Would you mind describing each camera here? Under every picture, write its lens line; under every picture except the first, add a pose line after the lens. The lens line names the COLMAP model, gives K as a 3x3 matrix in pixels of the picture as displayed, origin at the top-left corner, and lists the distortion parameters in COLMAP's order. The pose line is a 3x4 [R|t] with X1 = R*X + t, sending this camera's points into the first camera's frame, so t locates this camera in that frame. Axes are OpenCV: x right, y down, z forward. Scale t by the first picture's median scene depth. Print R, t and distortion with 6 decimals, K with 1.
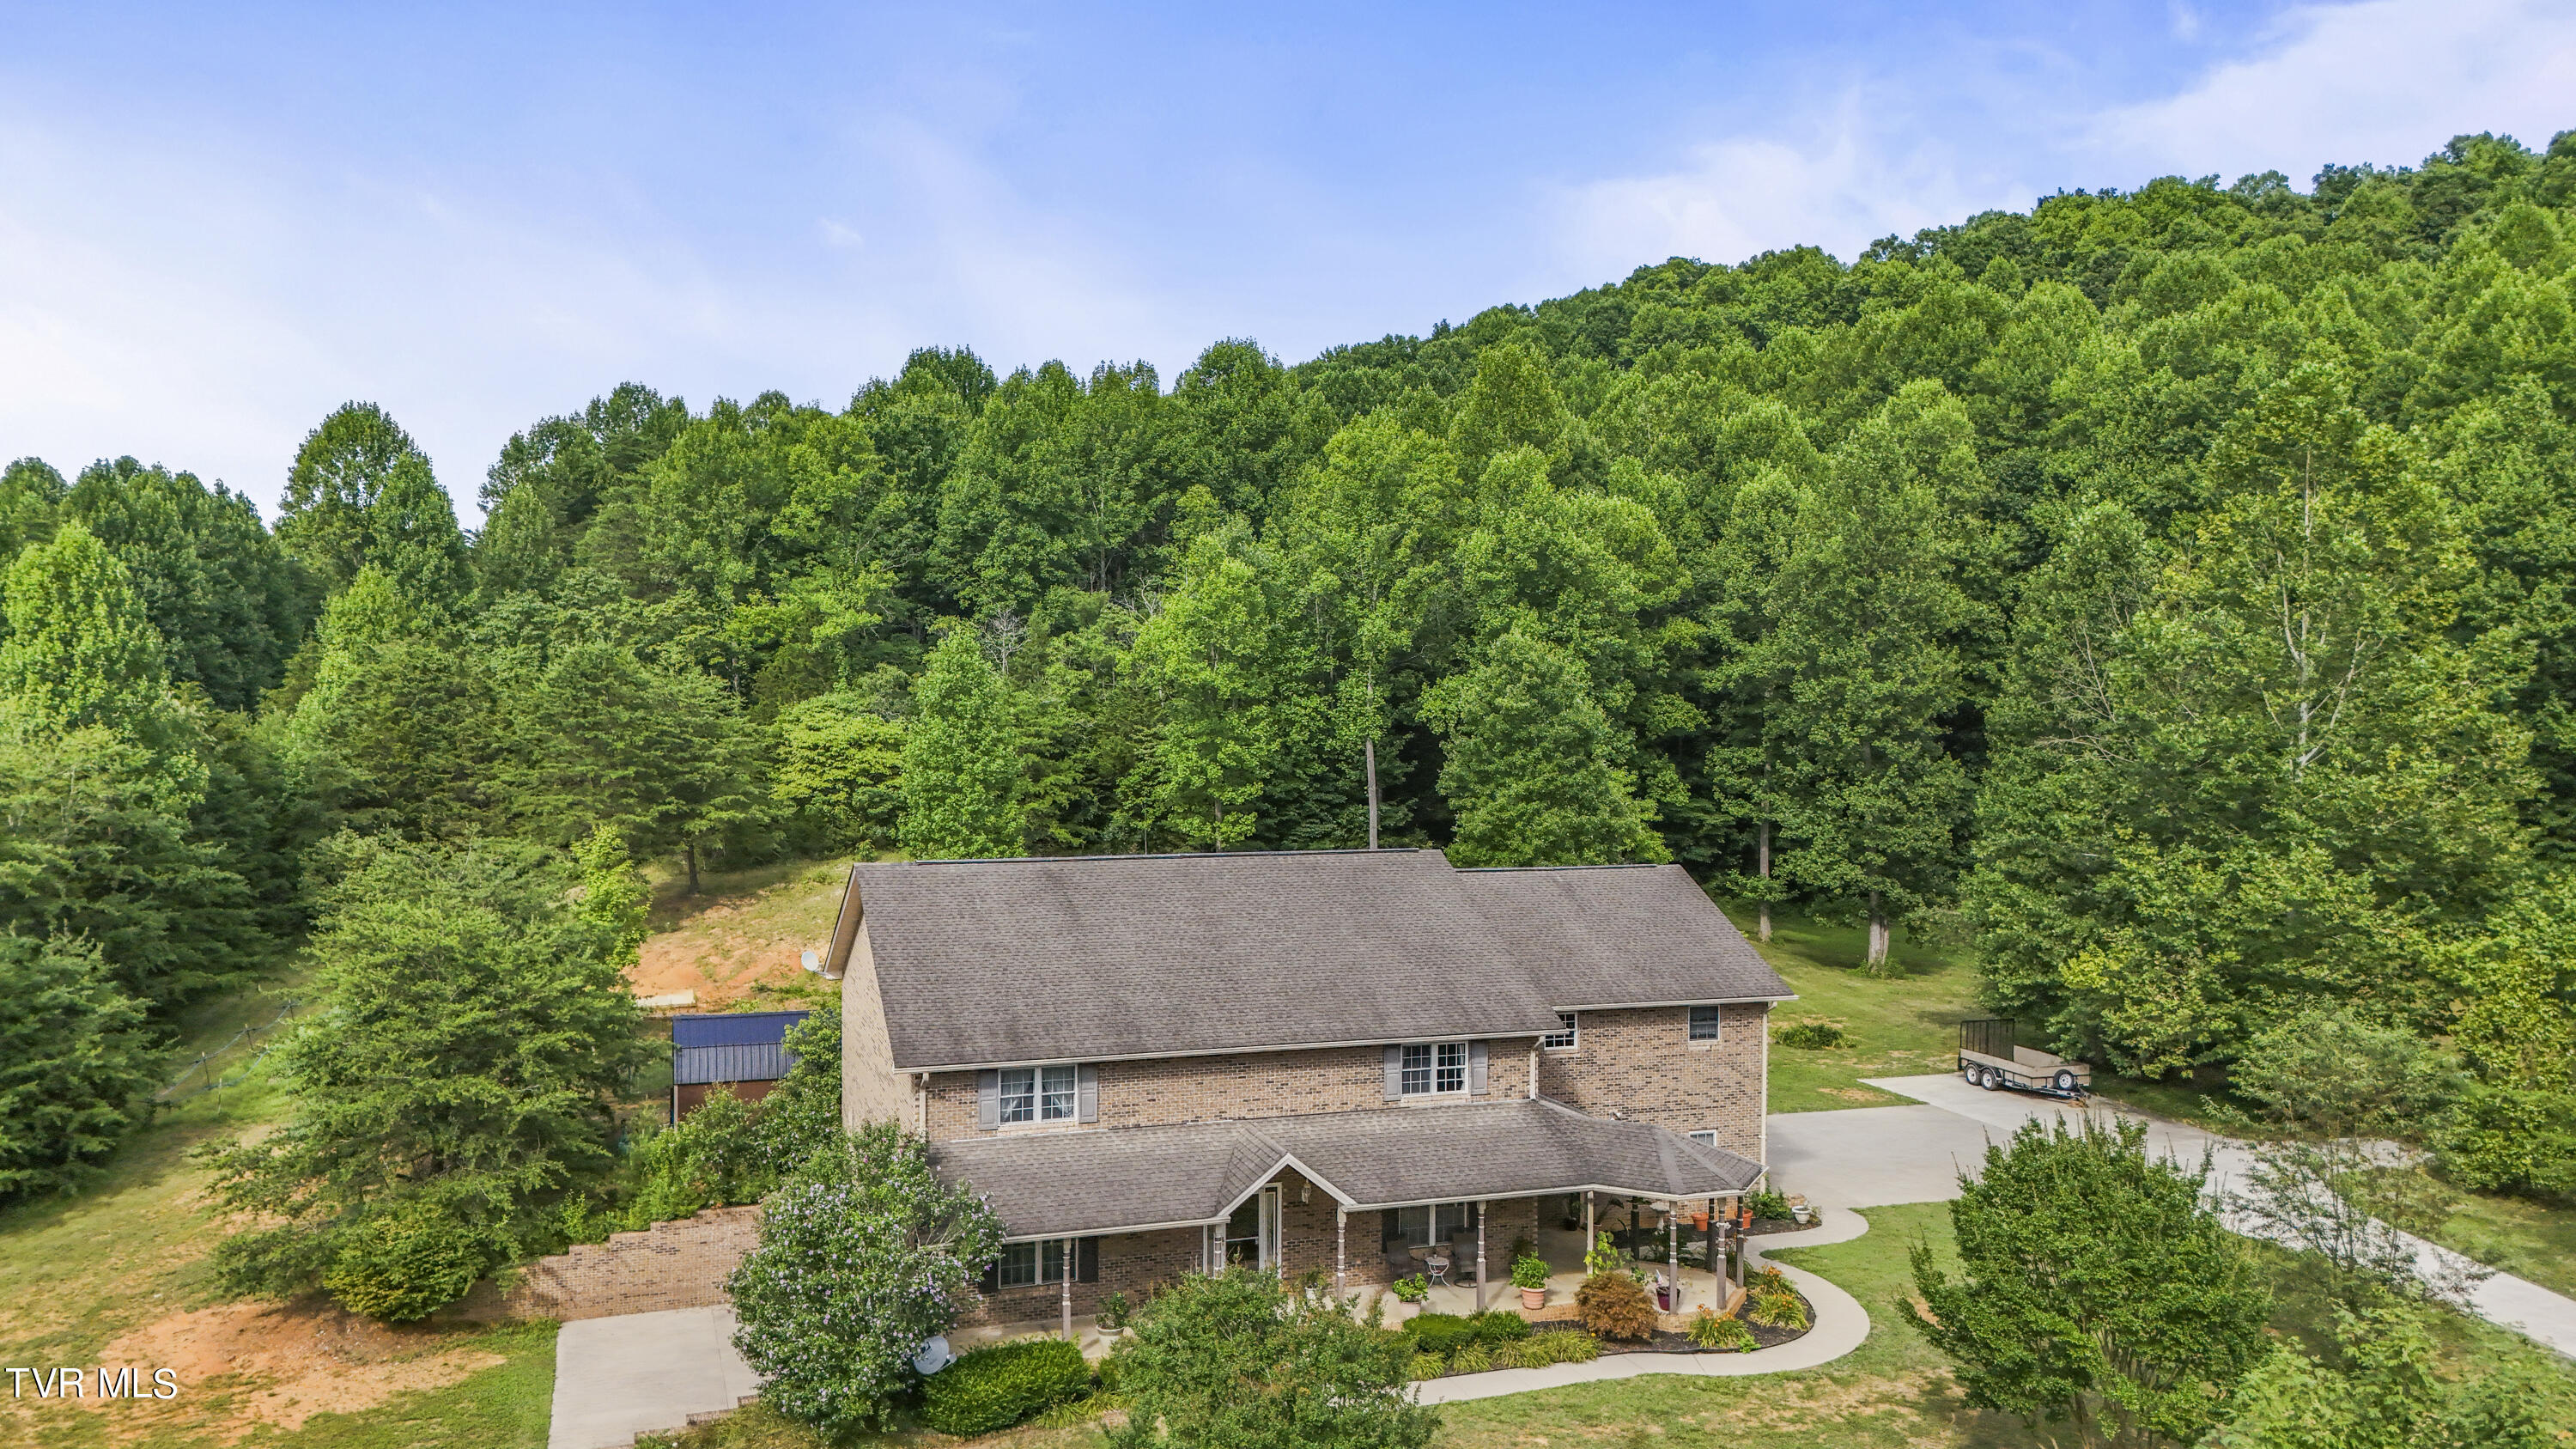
lens RADIAL K [[1884.8, 0, 1287.0], [0, 1884.8, 758.7], [0, 0, 1]] dist [0.145466, -0.293149]
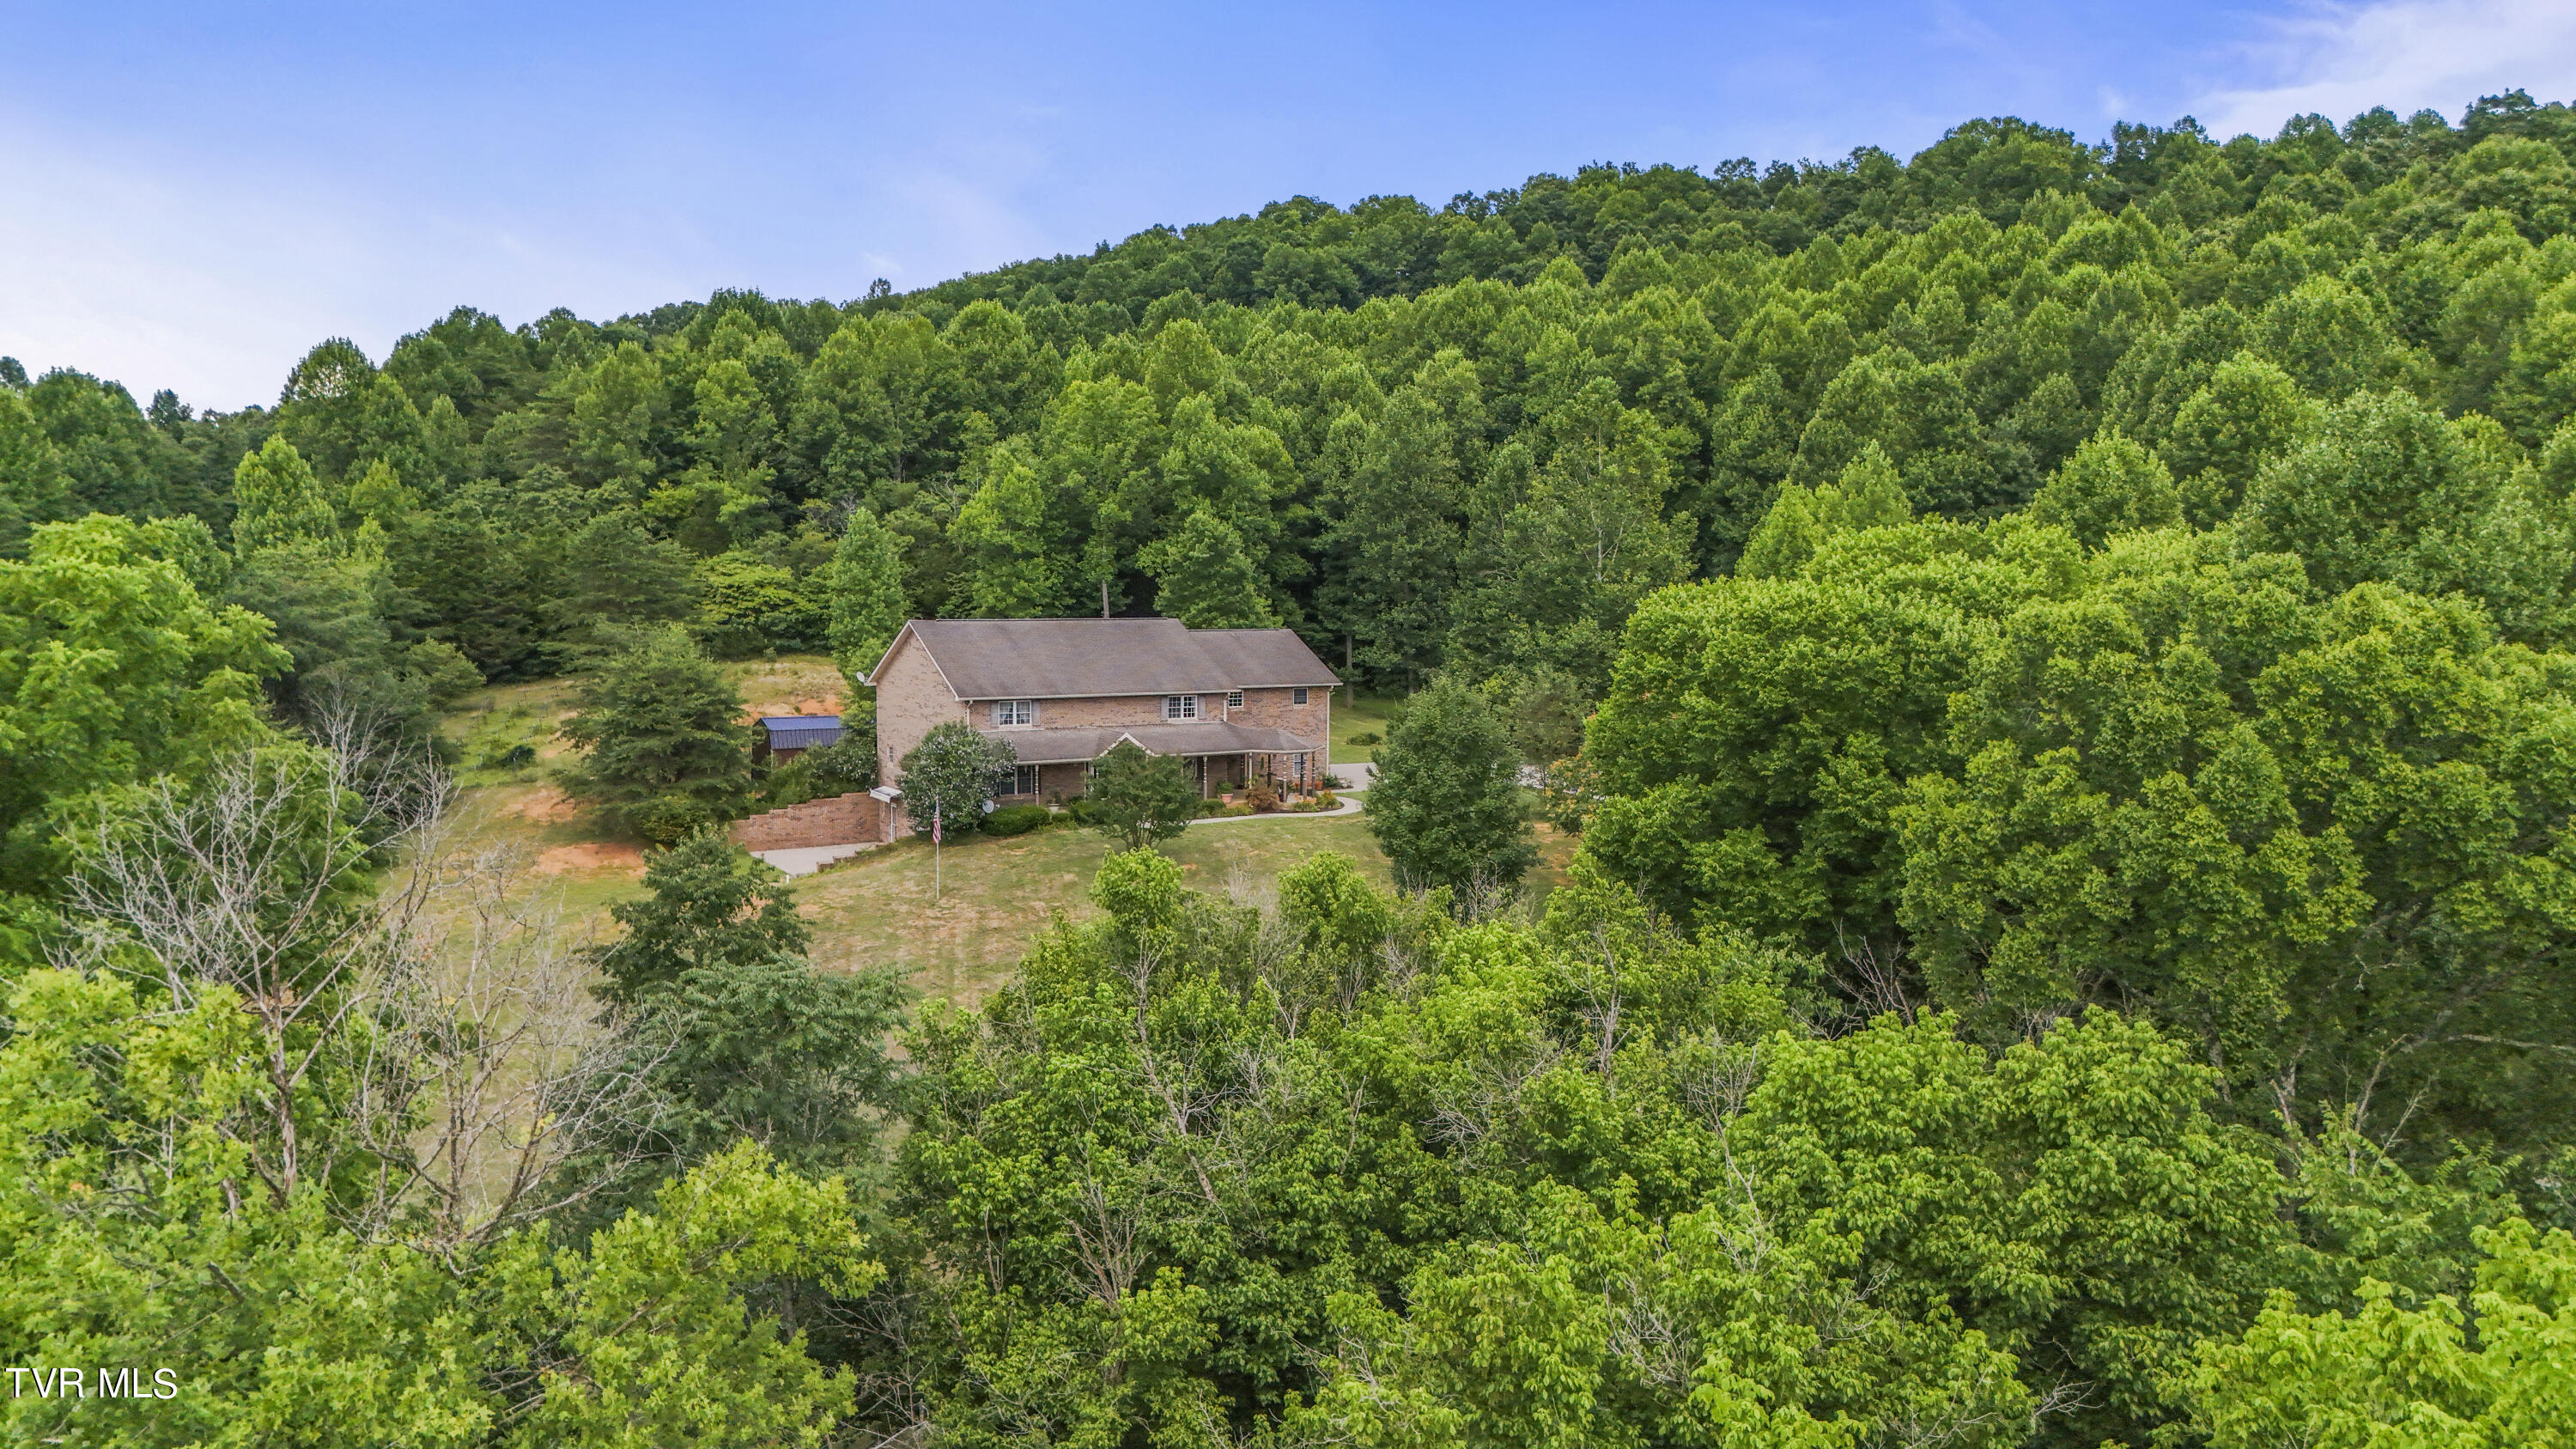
lens RADIAL K [[1884.8, 0, 1287.0], [0, 1884.8, 758.7], [0, 0, 1]] dist [0.145466, -0.293149]
pose [[0.982178, -0.020747, 0.186803, -0.100551], [0.009060, 0.997960, 0.063198, 0.038105], [-0.187733, -0.060379, 0.980362, -0.562121]]
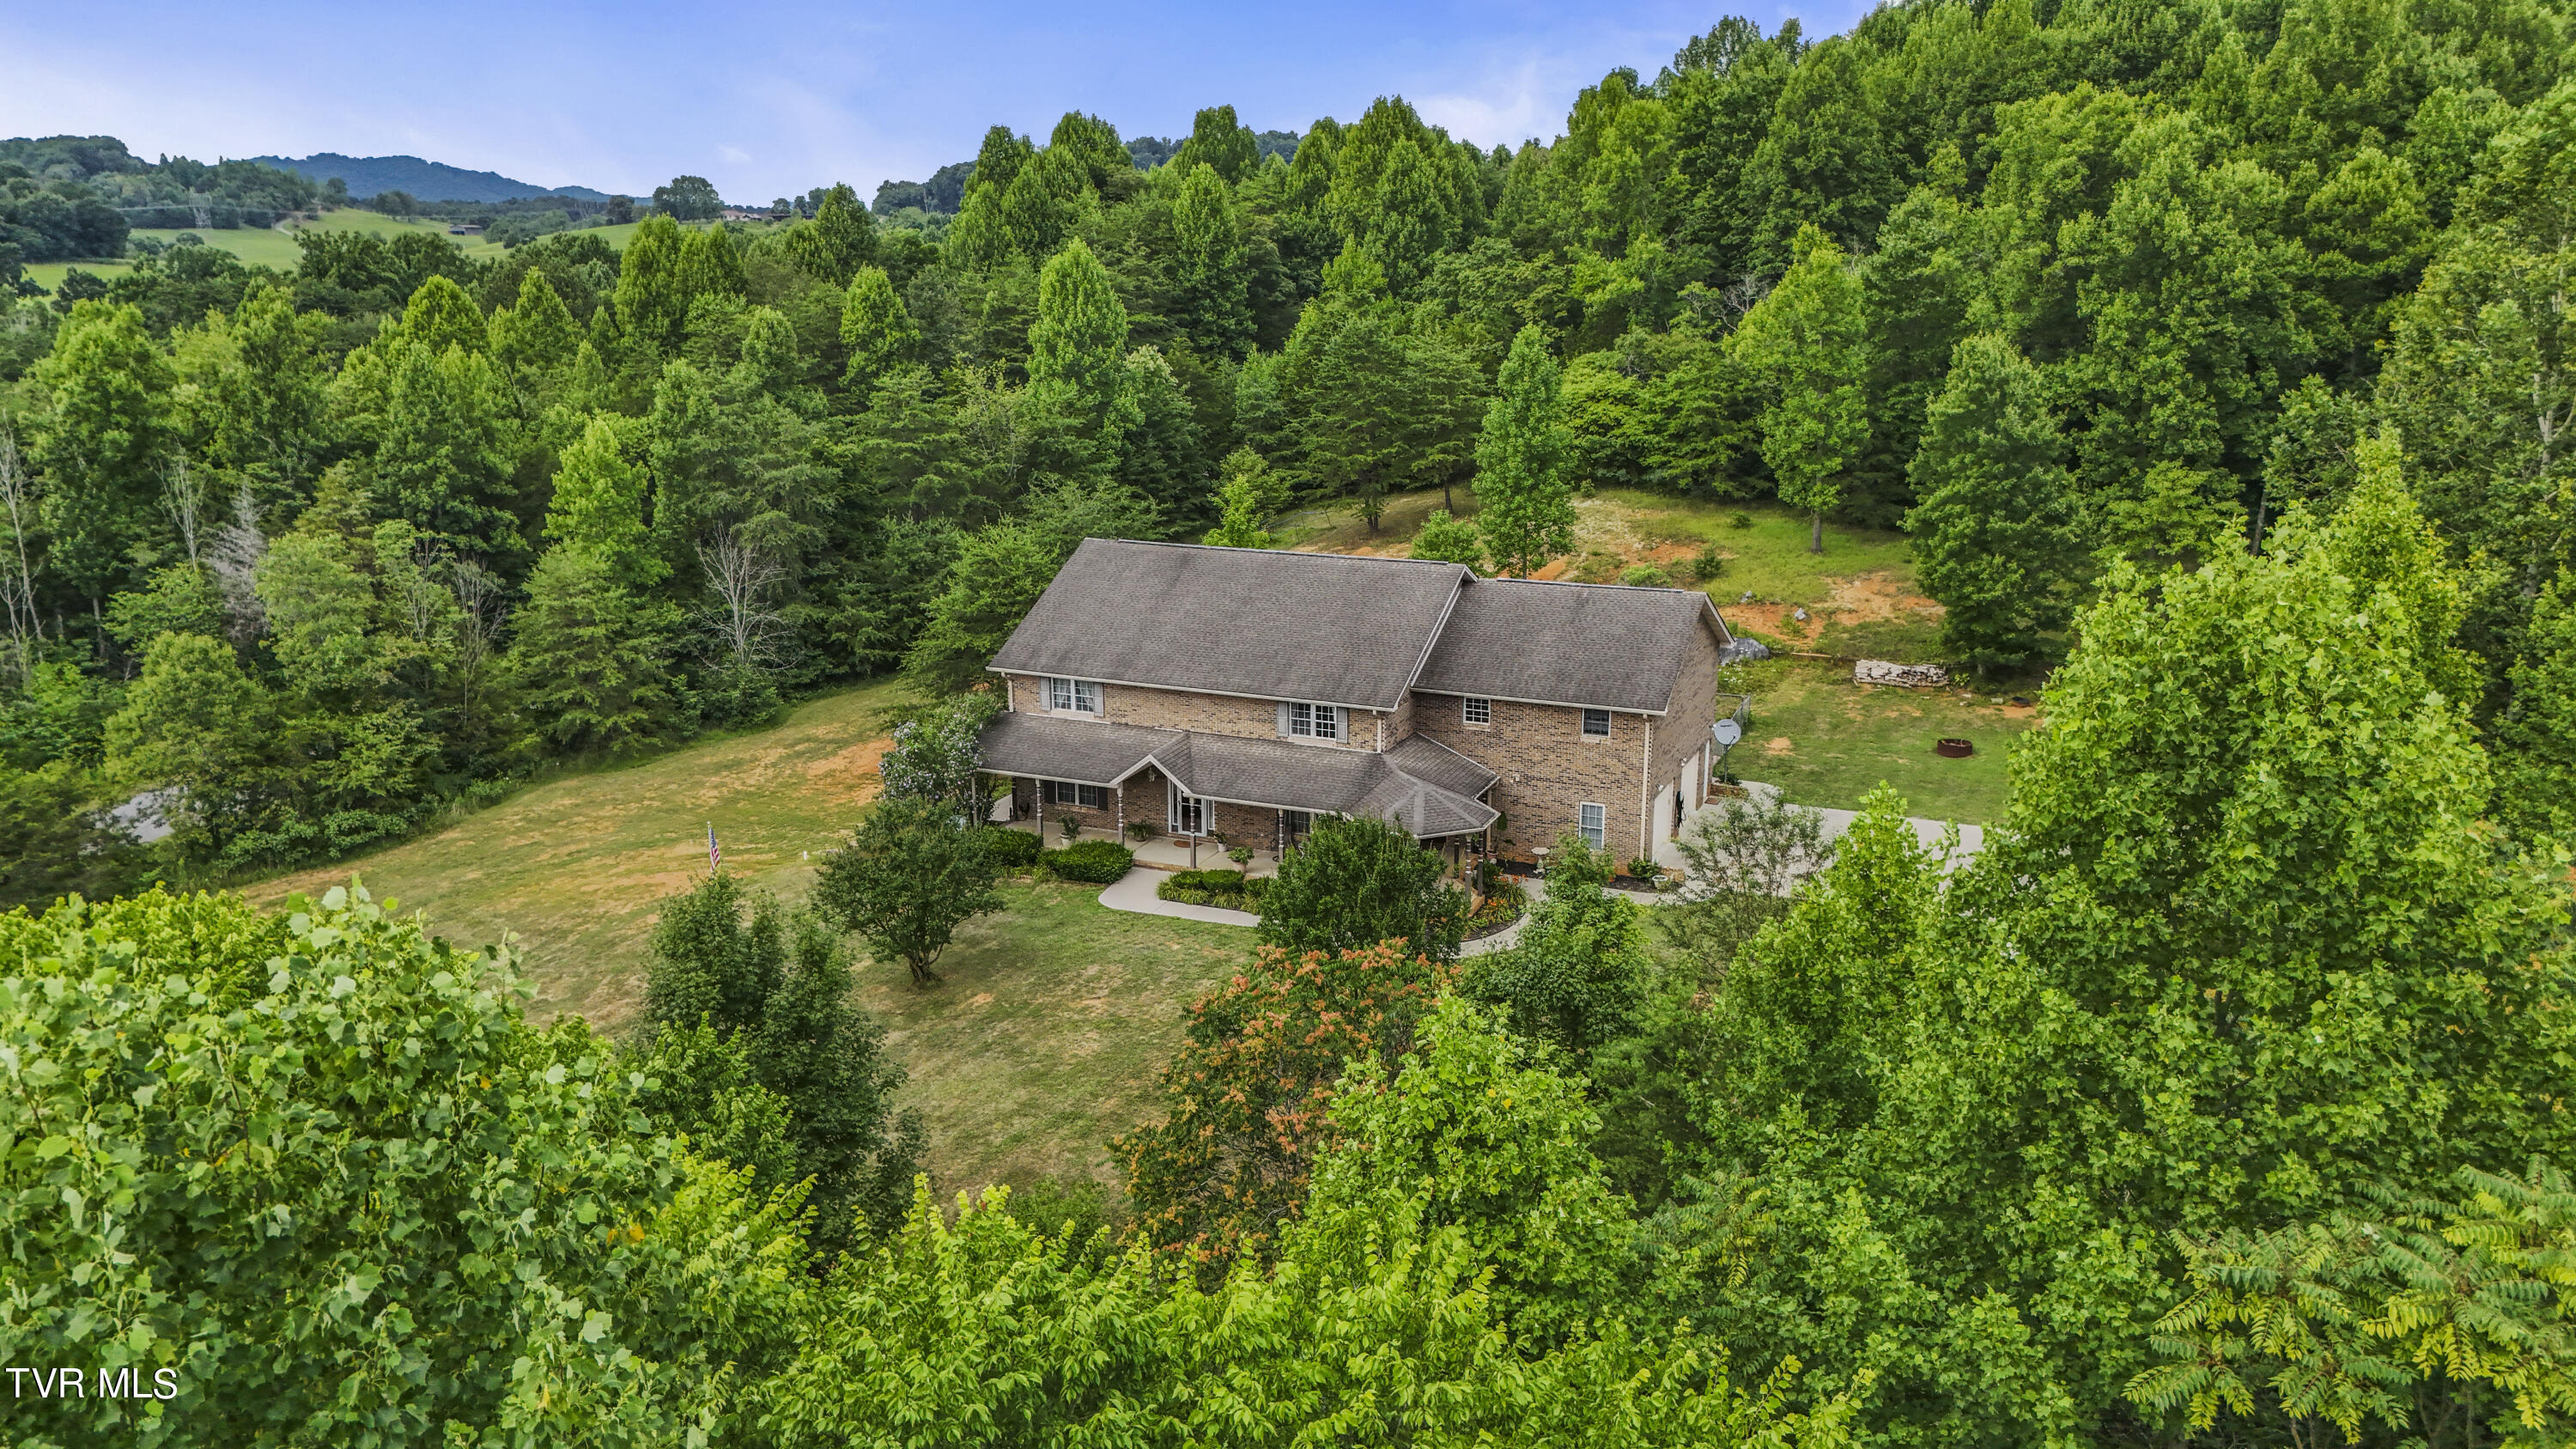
lens RADIAL K [[1884.8, 0, 1287.0], [0, 1884.8, 758.7], [0, 0, 1]] dist [0.145466, -0.293149]
pose [[0.726610, 0.175534, -0.664249, 0.472708], [-0.014126, 0.970424, 0.240992, -0.073300], [0.686905, -0.165724, 0.707599, -0.027817]]
